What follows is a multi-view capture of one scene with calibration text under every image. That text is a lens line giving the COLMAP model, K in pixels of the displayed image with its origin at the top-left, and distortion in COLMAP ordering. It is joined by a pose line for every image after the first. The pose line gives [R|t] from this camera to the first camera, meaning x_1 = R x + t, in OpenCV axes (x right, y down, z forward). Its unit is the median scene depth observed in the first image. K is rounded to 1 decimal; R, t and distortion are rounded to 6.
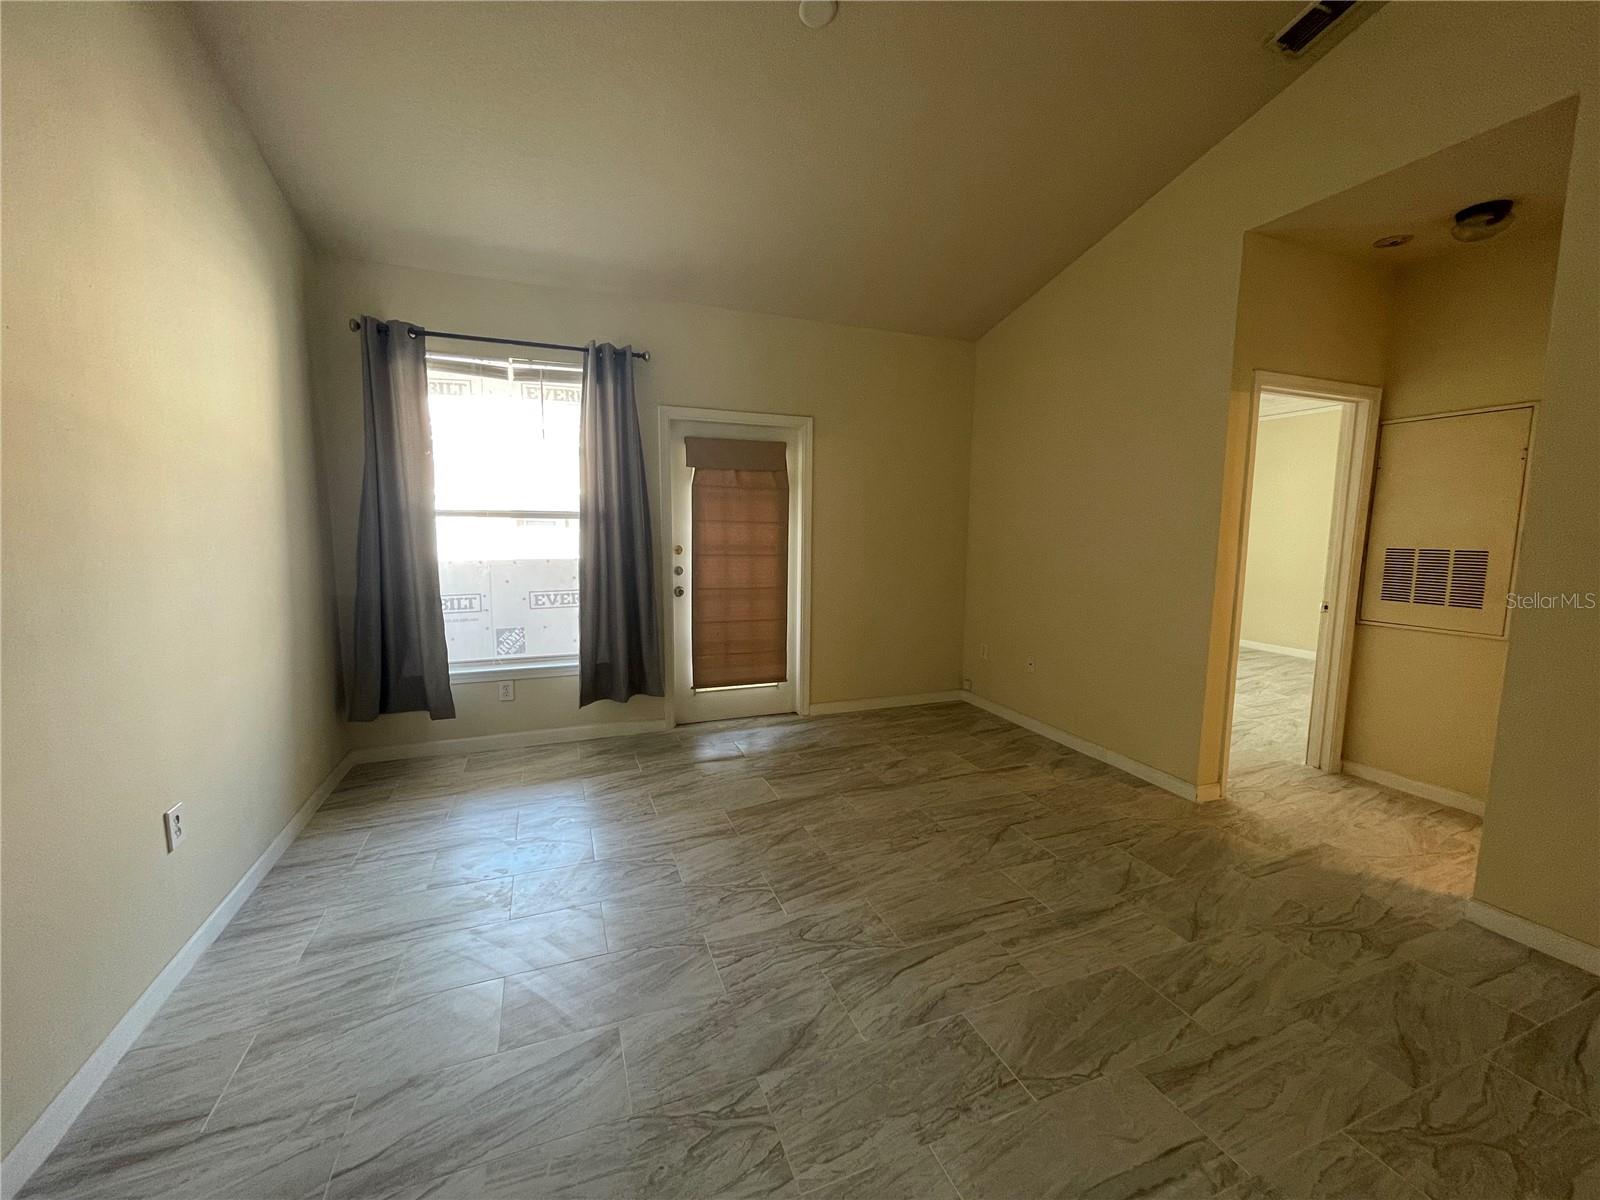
lens RADIAL K [[644.7, 0, 798.6], [0, 644.7, 598.8], [0, 0, 1]] dist [-0.003338, -0.000419]
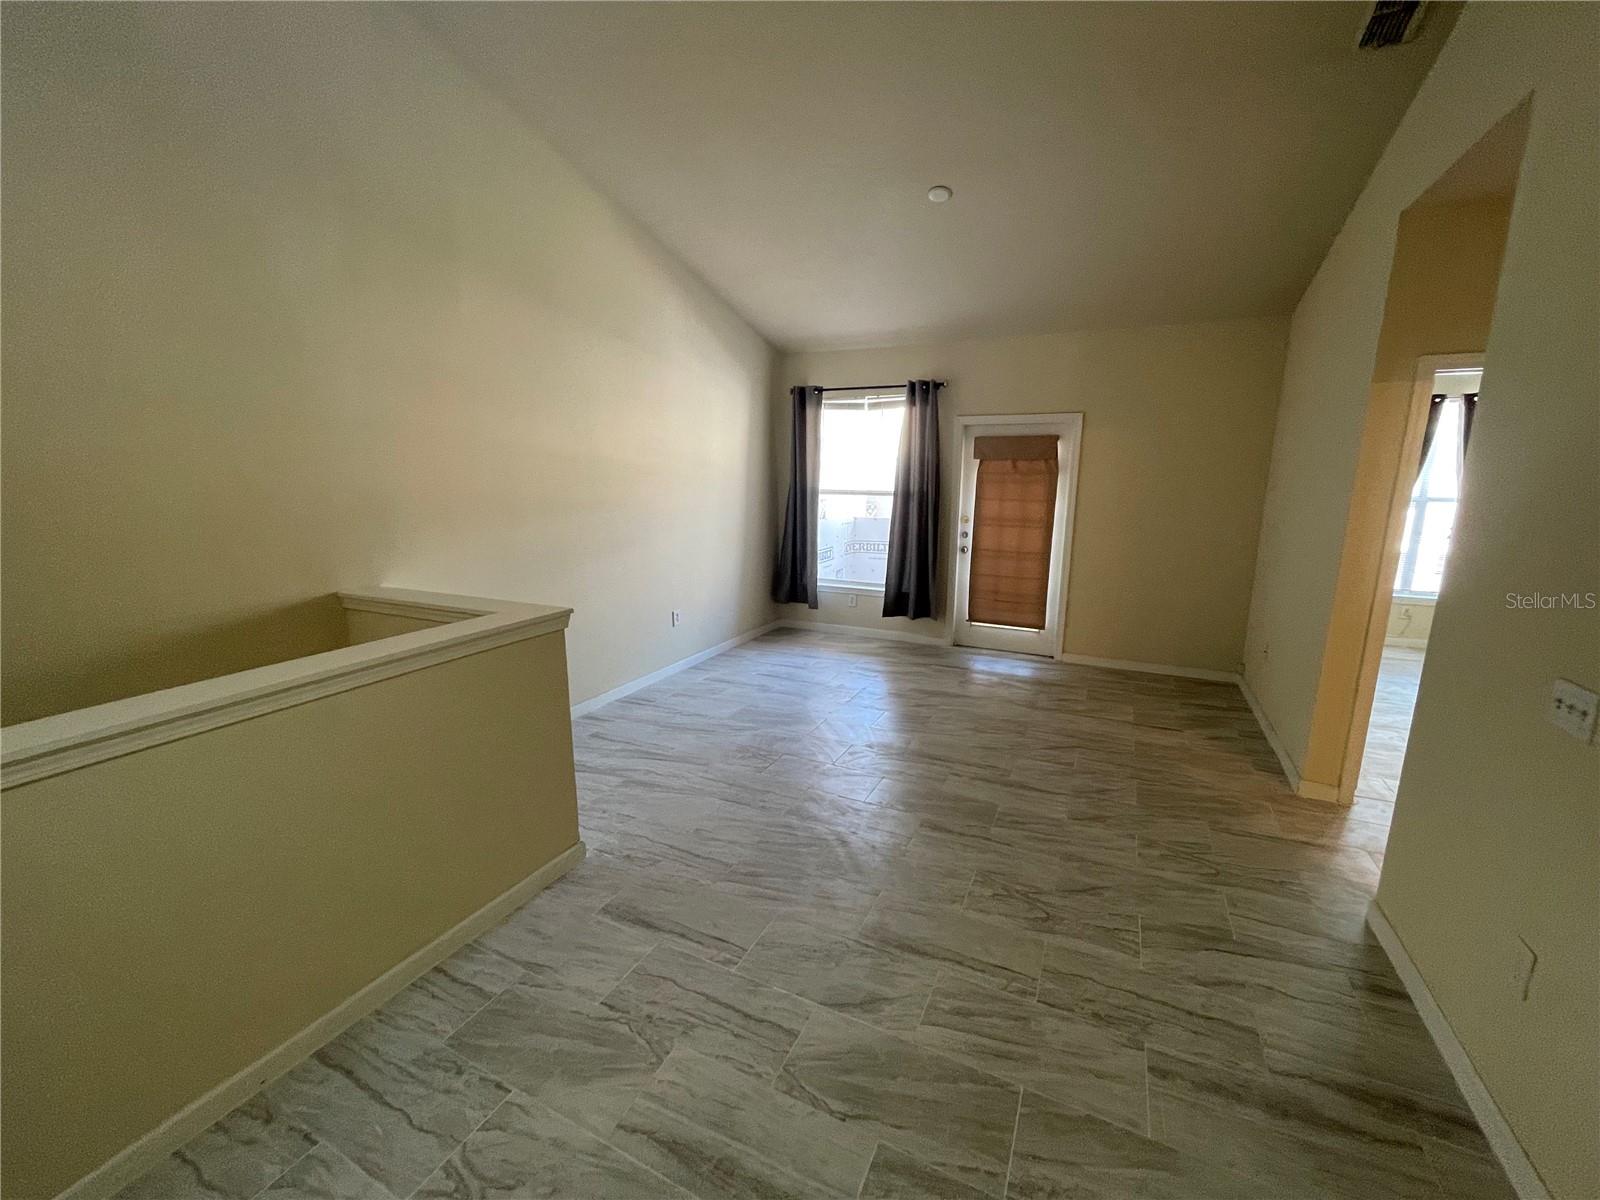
lens RADIAL K [[644.0, 0, 800.0], [0, 644.0, 600.0], [0, 0, 1]] dist [-0.000072, -0.002996]
pose [[0.674586, 0.137555, -0.725268, 0.651847], [-0.085313, 0.990430, 0.108494, -0.026540], [0.733250, -0.011314, 0.679865, -0.219715]]
